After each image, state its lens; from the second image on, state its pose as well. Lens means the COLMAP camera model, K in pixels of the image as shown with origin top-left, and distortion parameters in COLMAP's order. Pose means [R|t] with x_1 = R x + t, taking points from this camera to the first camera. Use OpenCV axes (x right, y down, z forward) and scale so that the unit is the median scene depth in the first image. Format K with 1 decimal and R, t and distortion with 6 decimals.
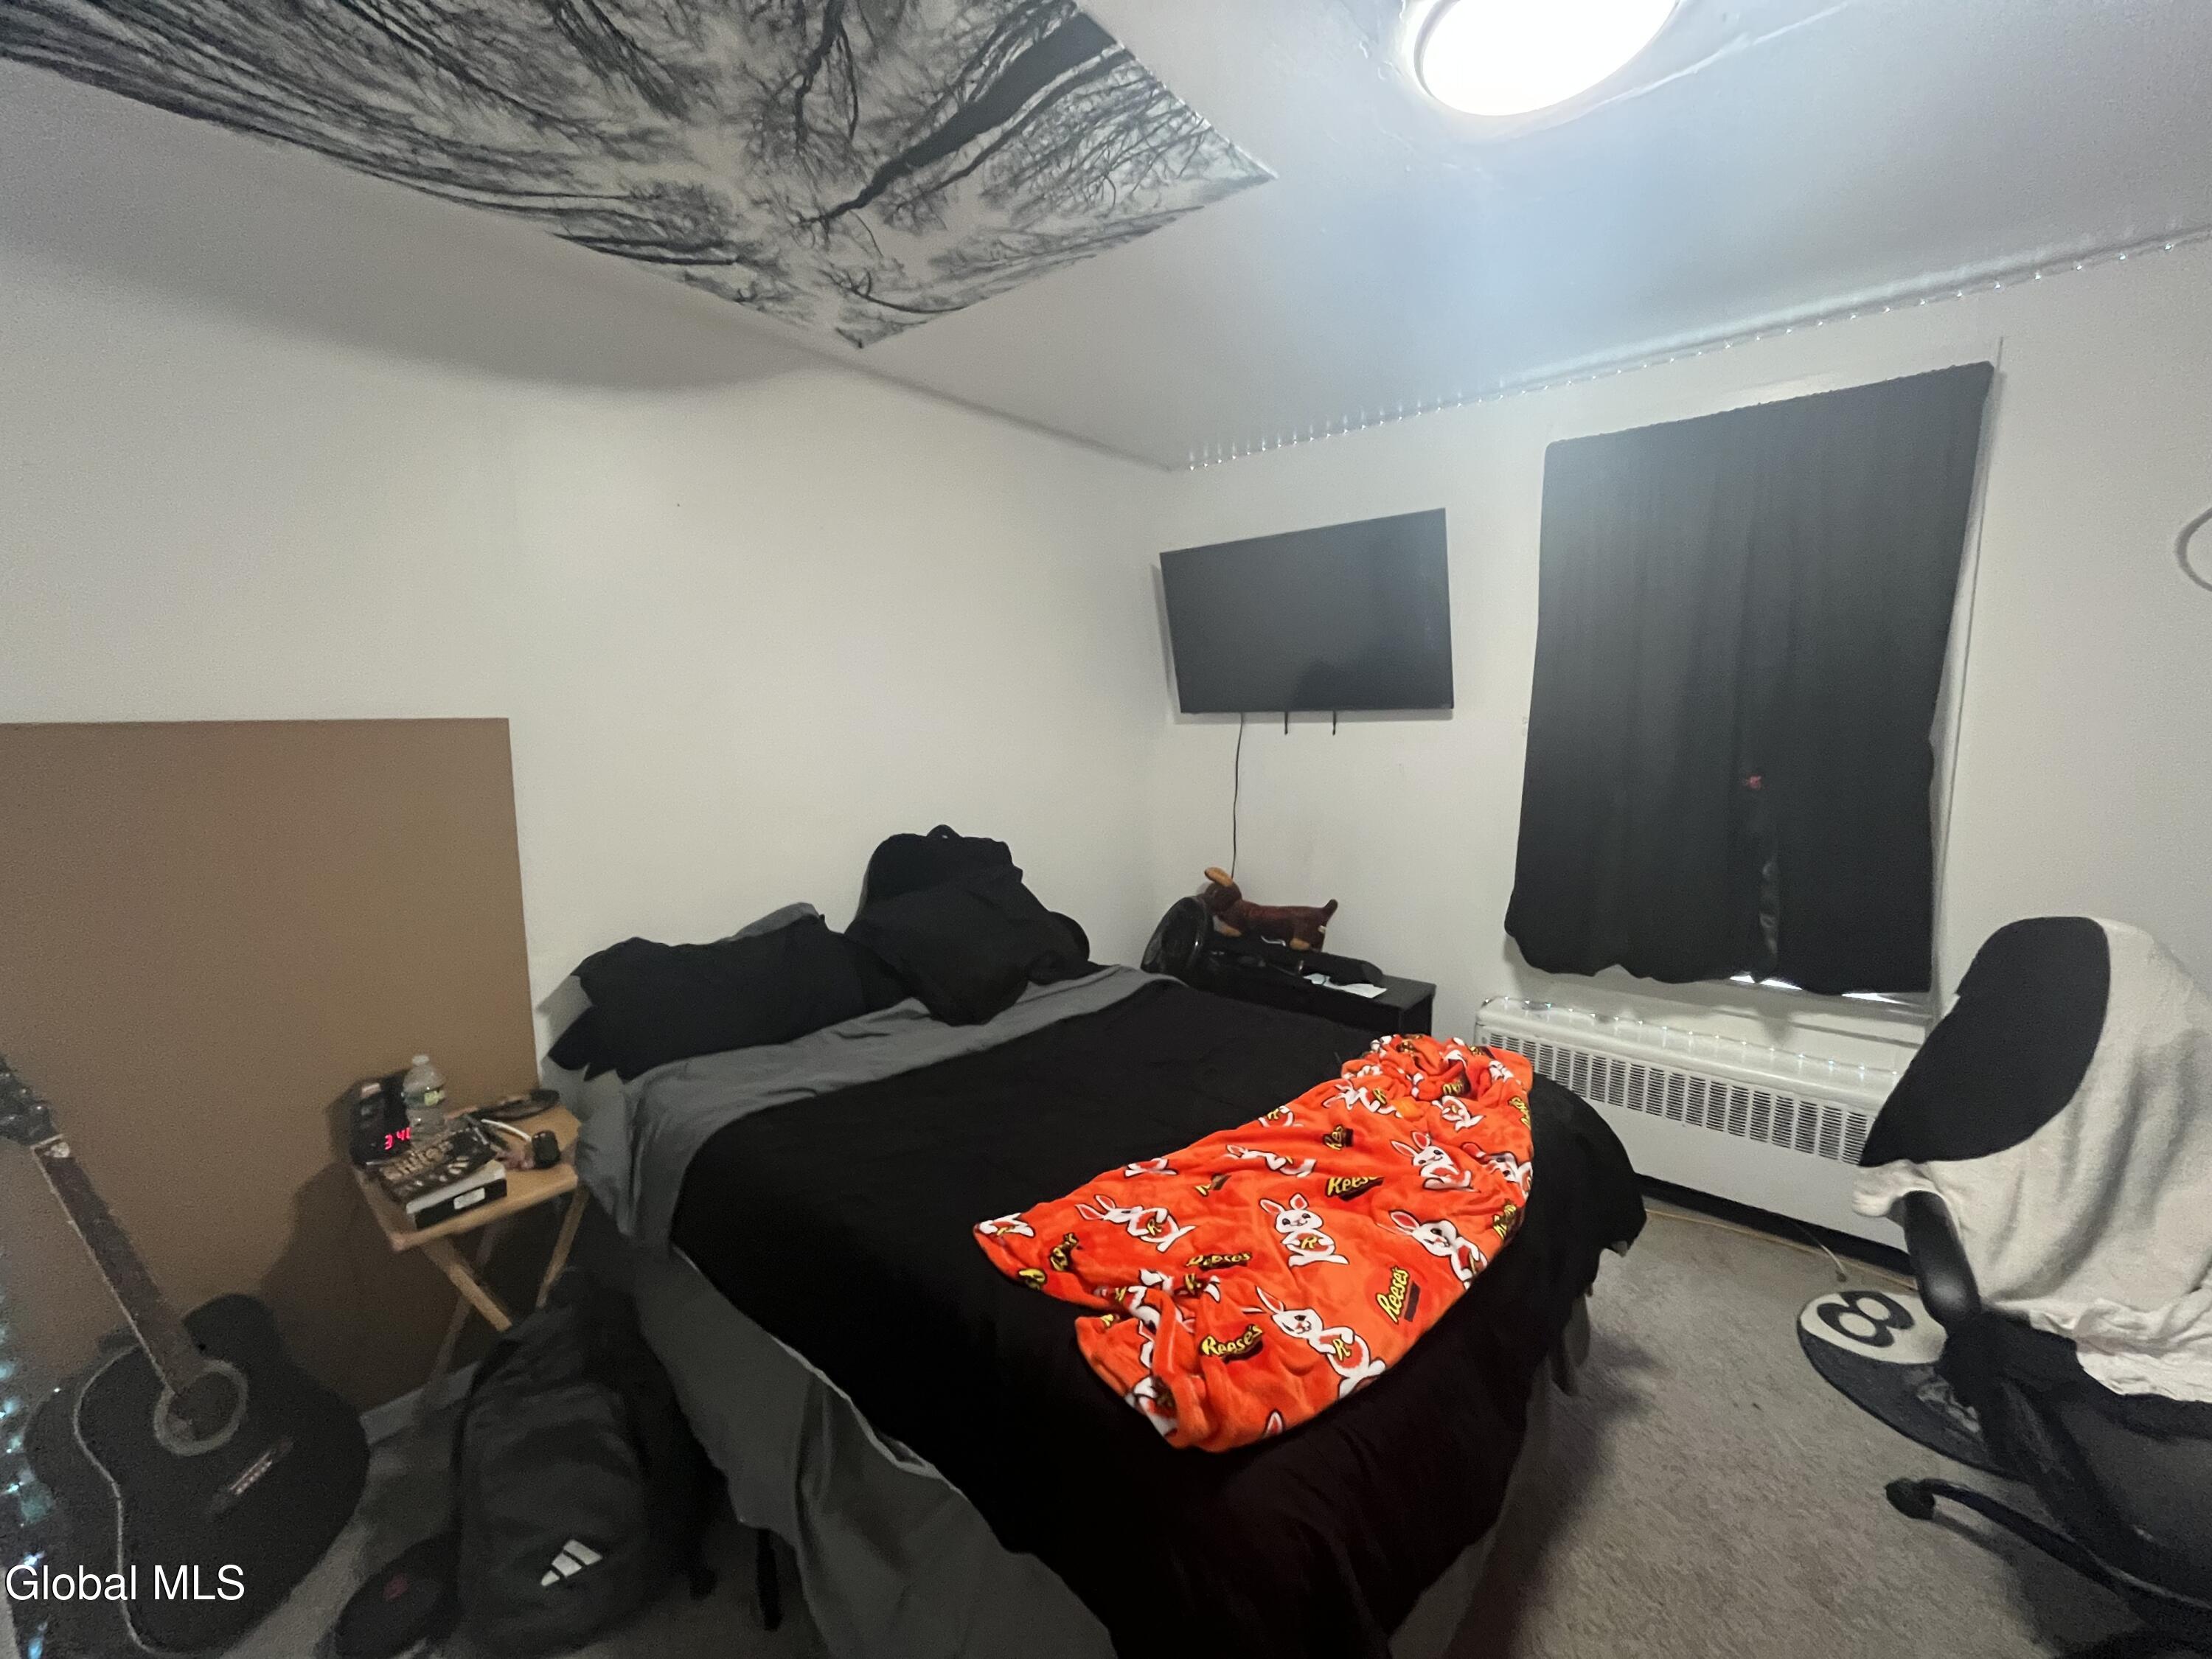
lens RADIAL K [[900.5, 0, 1117.5], [0, 900.5, 836.5], [0, 0, 1]] dist [-0.003309, -0.000098]
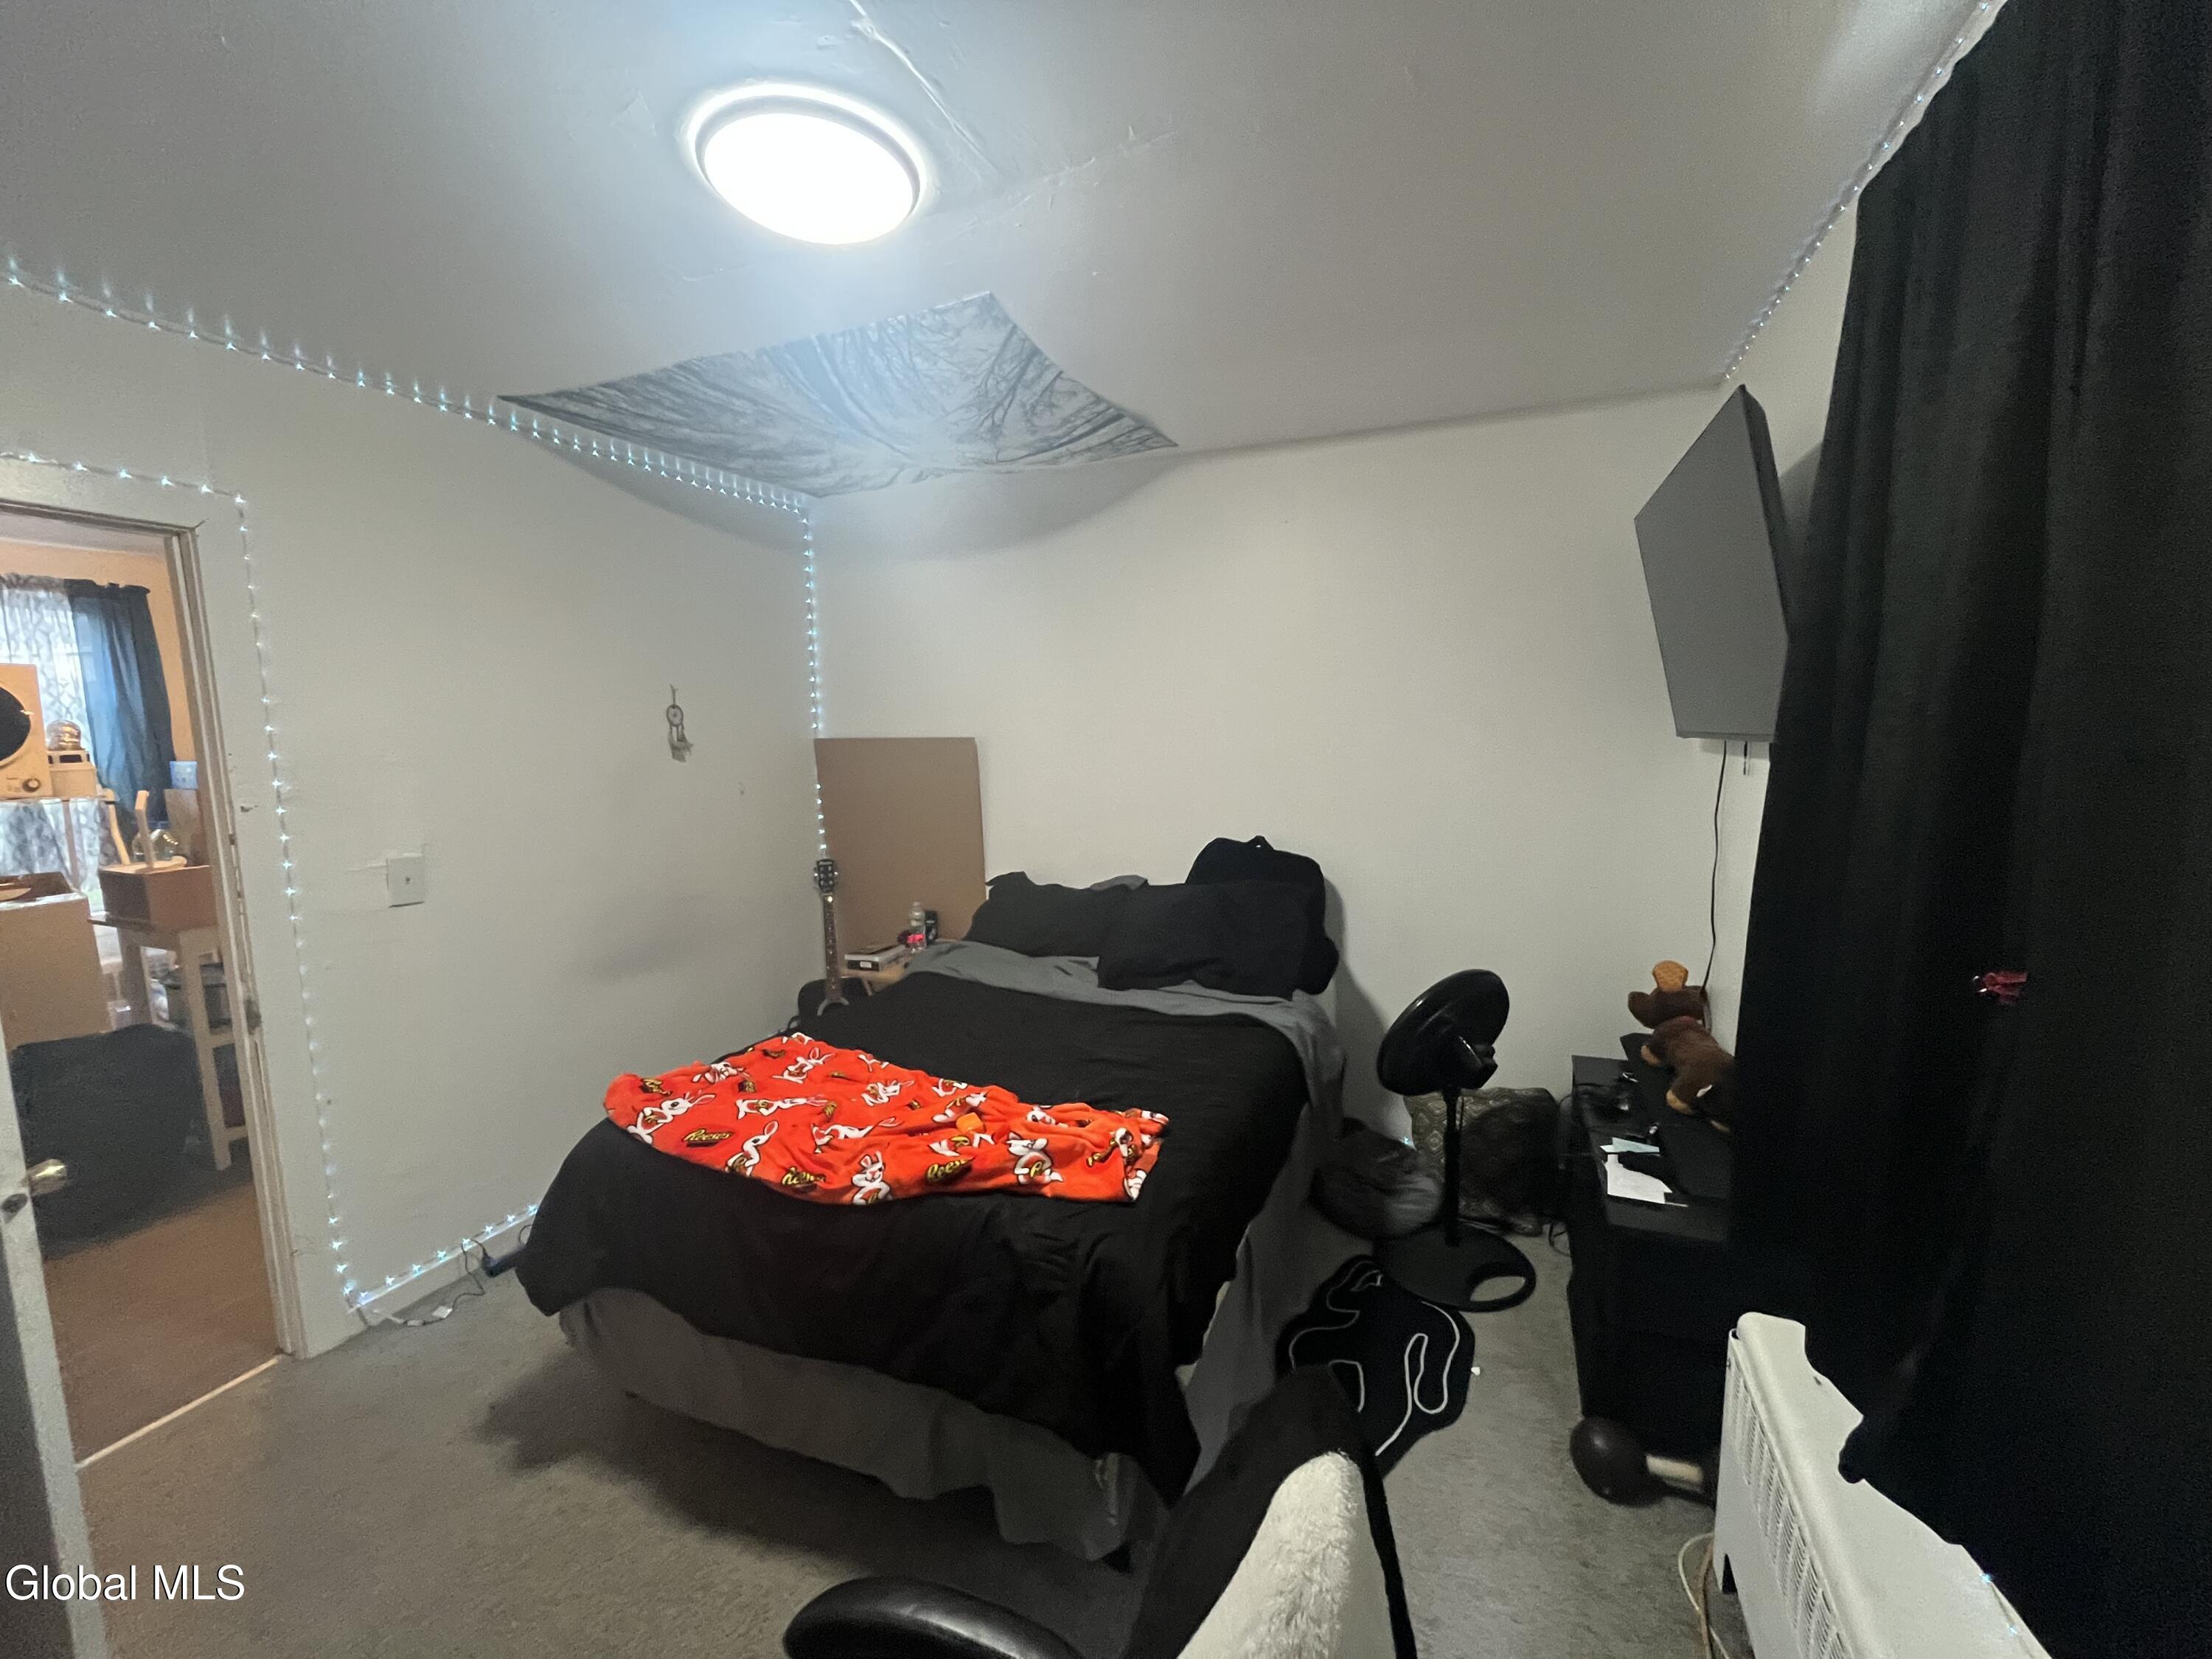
lens RADIAL K [[900.5, 0, 1099.1], [0, 900.5, 839.8], [0, 0, 1]] dist [-0.003309, -0.000098]
pose [[0.283866, 0.124413, -0.950758, 1.027444], [-0.119319, 0.988423, 0.093716, -0.112801], [0.951411, 0.086841, 0.295425, 0.624518]]
